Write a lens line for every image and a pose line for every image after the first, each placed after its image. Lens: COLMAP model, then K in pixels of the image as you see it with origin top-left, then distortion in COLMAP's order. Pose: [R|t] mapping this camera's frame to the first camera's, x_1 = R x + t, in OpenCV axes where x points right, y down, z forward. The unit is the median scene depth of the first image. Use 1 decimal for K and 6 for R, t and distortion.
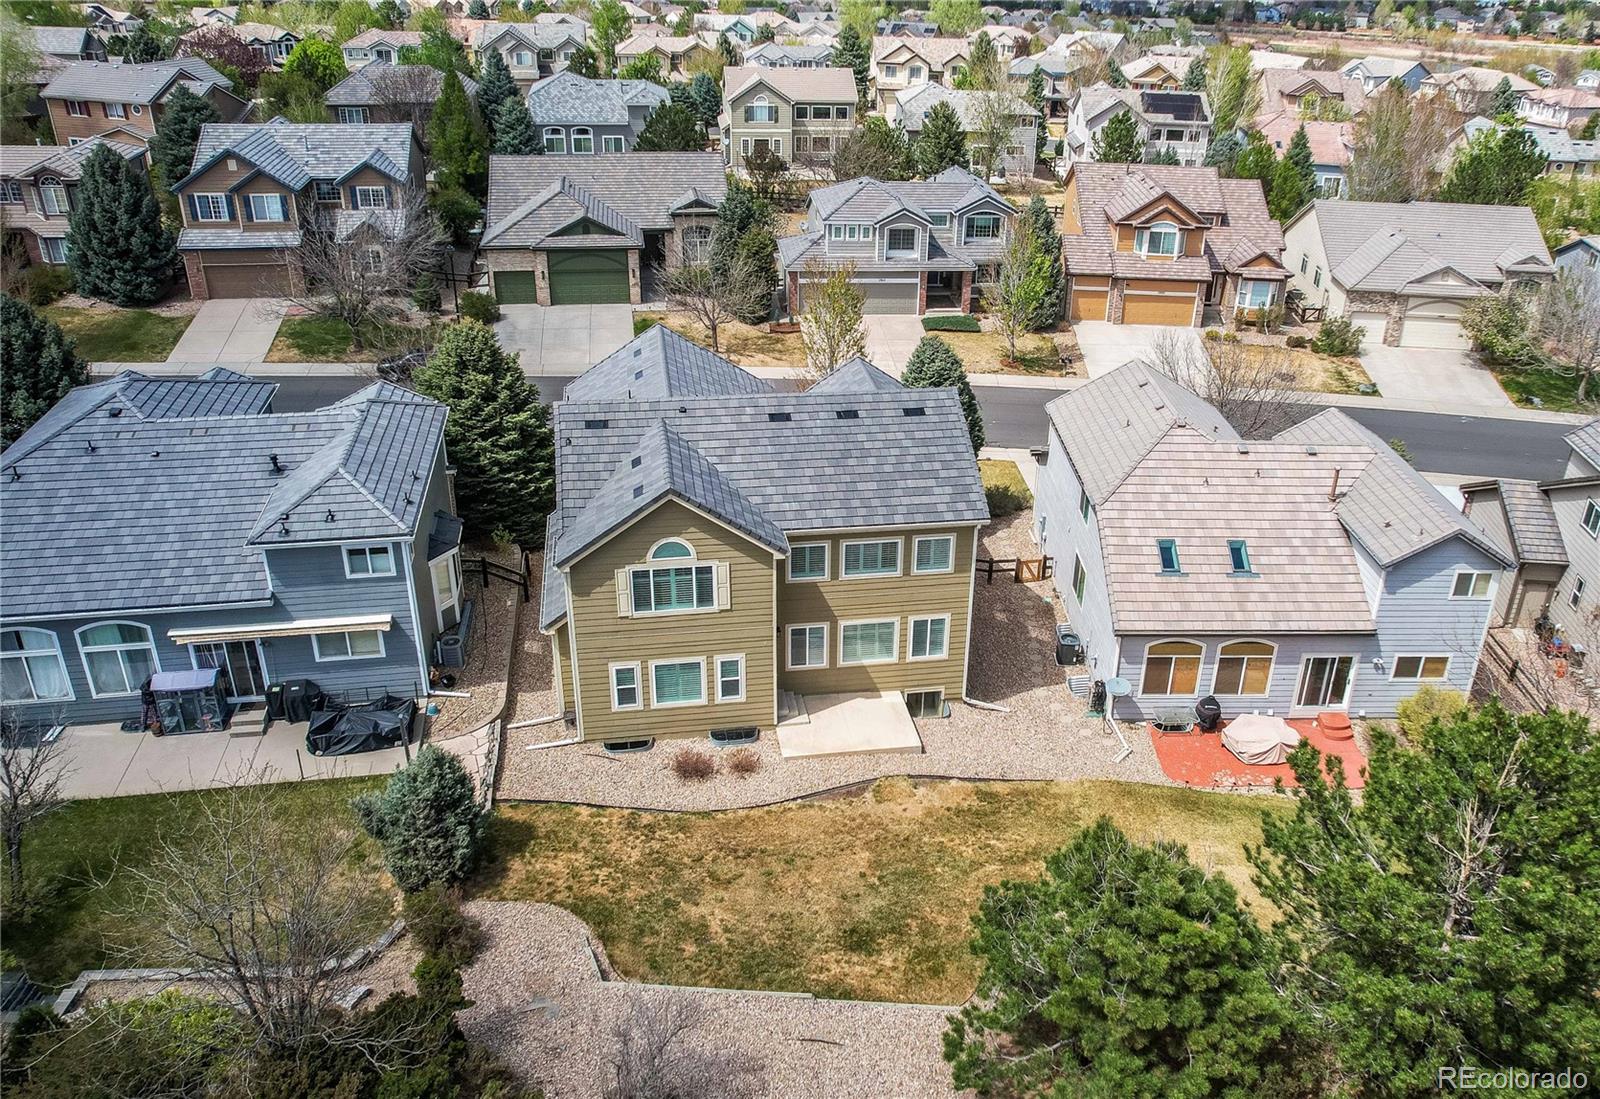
lens RADIAL K [[1303.1, 0, 908.4], [0, 1303.1, 562.3], [0, 0, 1]] dist [-0.066011, 0.065889]
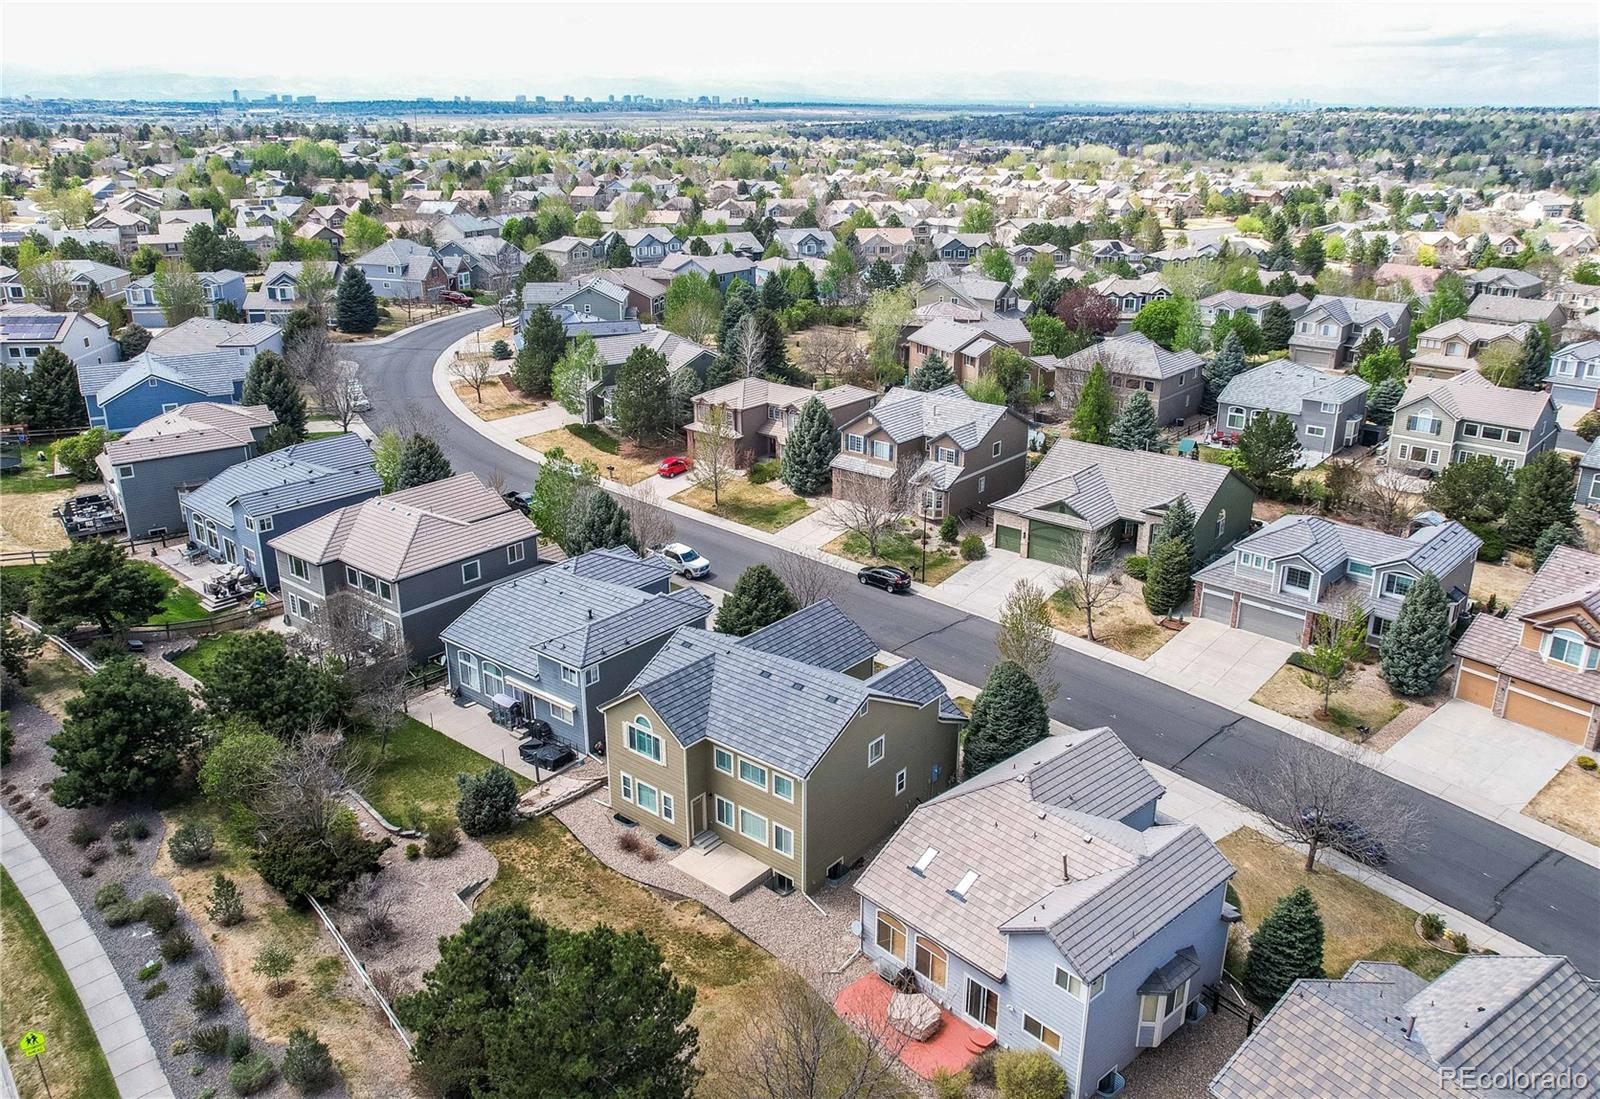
lens RADIAL K [[1240.4, 0, 782.0], [0, 1240.4, 634.9], [0, 0, 1]] dist [-0.010745, -0.004271]
pose [[0.609207, 0.286393, -0.739490, 0.538979], [-0.333180, 0.938649, 0.089044, -0.156826], [0.719624, 0.192137, 0.667252, -0.009796]]
